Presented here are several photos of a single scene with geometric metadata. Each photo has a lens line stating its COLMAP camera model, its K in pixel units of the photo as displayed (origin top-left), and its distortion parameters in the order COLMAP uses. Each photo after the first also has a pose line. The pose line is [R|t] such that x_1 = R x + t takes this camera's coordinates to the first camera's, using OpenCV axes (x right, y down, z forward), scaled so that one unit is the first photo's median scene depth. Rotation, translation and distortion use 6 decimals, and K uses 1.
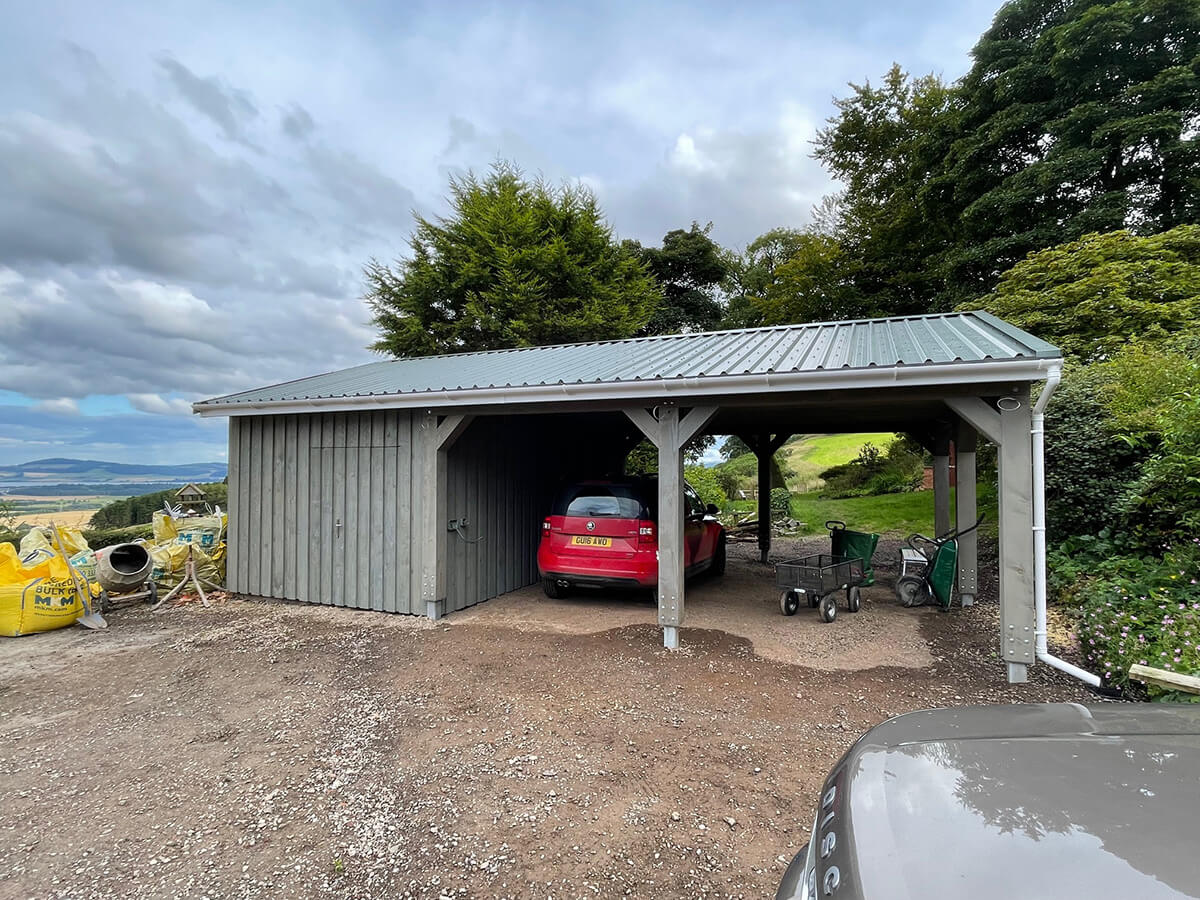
lens RADIAL K [[613.7, 0, 592.4], [0, 613.7, 470.6], [0, 0, 1]] dist [0.022293, -0.000340]
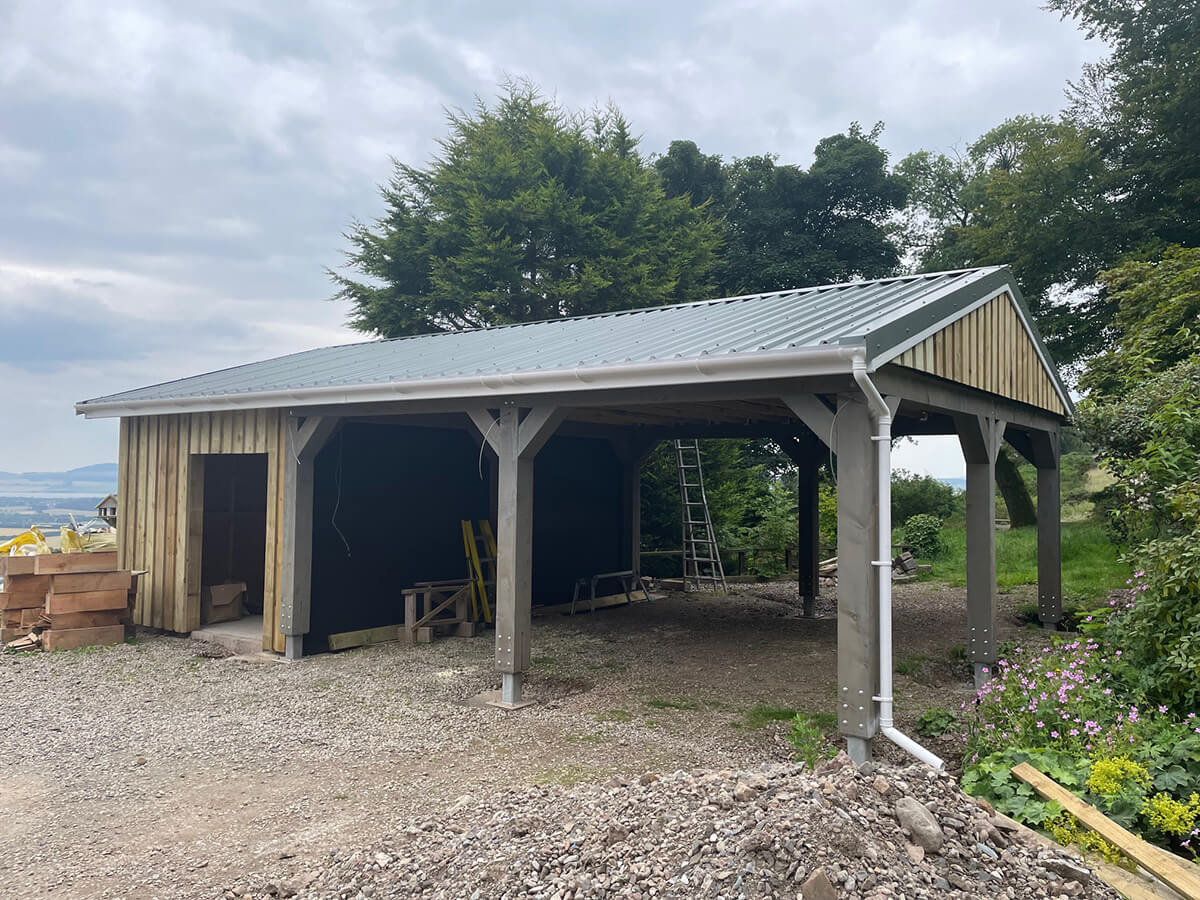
lens RADIAL K [[907.4, 0, 600.0], [0, 907.4, 450.0], [0, 0, 1]] dist [0.044366, -0.031628]
pose [[0.975626, 0.002977, -0.219418, 0.213275], [-0.011516, 0.999225, -0.037649, -0.000303], [0.219136, 0.039258, 0.974904, -0.066714]]
